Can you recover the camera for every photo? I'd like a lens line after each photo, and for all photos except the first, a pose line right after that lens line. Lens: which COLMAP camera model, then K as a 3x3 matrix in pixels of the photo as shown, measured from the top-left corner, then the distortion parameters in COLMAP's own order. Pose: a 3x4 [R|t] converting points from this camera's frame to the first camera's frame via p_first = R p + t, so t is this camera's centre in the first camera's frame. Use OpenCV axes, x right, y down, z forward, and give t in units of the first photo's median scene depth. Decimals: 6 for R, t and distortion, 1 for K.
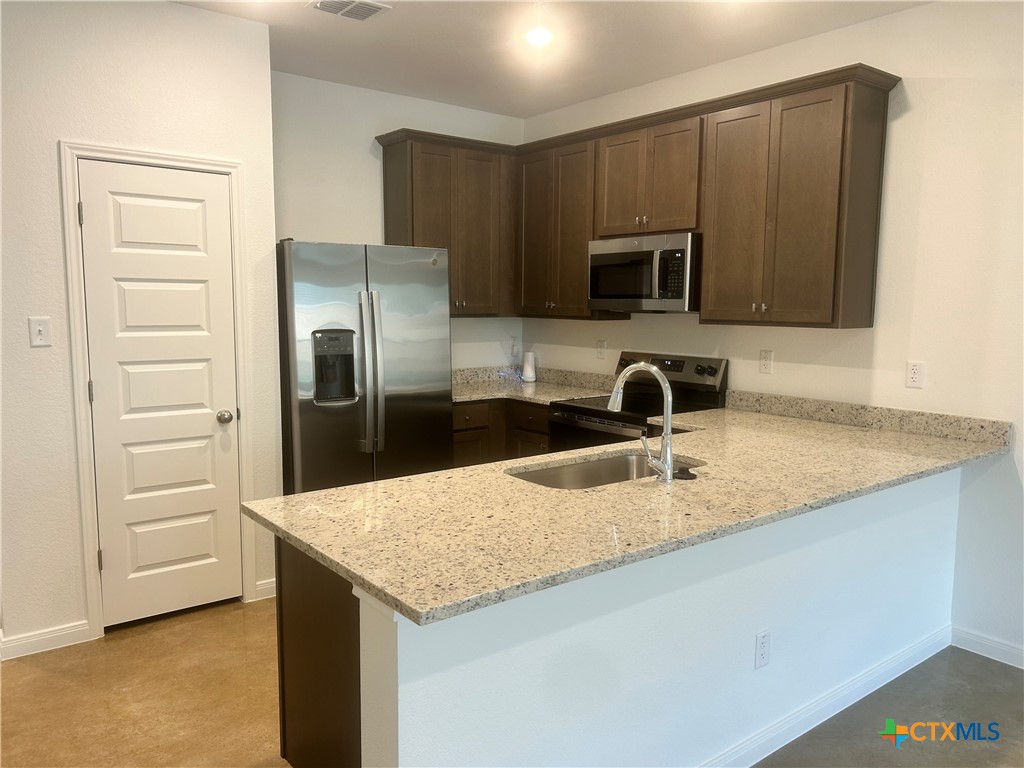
lens RADIAL K [[774.0, 0, 512.0], [0, 774.0, 384.0], [0, 0, 1]] dist [0.112001, -0.125014]
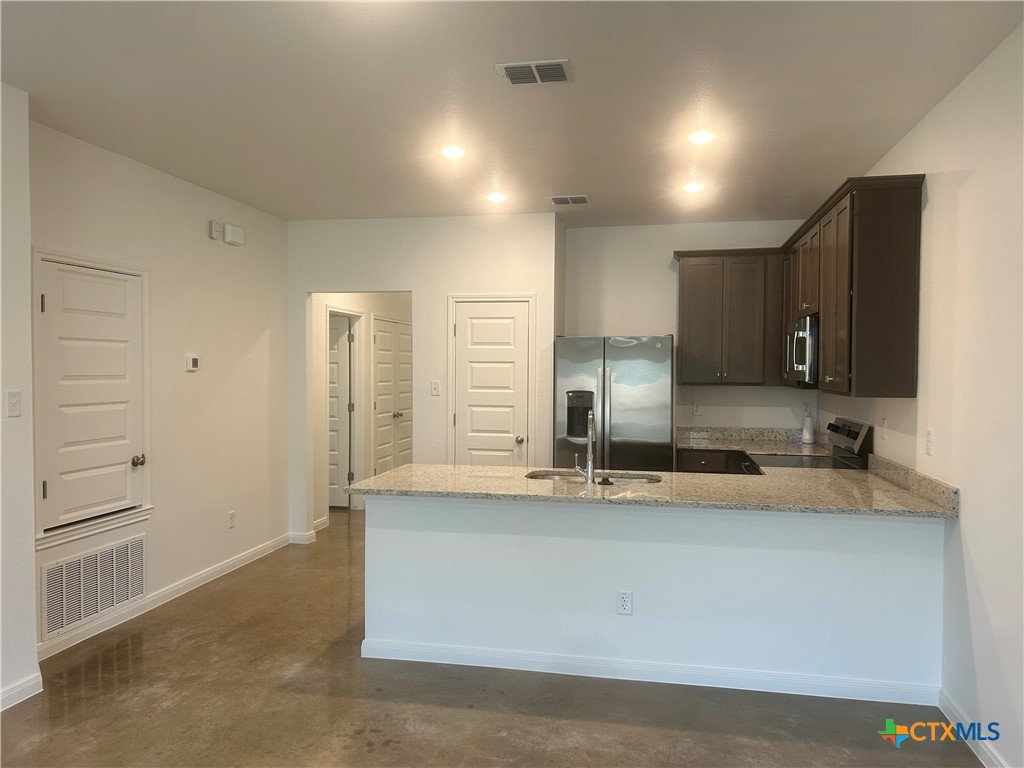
lens RADIAL K [[774.0, 0, 512.0], [0, 774.0, 384.0], [0, 0, 1]] dist [0.112001, -0.125014]
pose [[0.648365, 0.010794, -0.761253, 0.910866], [-0.082785, 0.994970, -0.056401, 0.017039], [0.756816, 0.099589, 0.645997, -0.123266]]
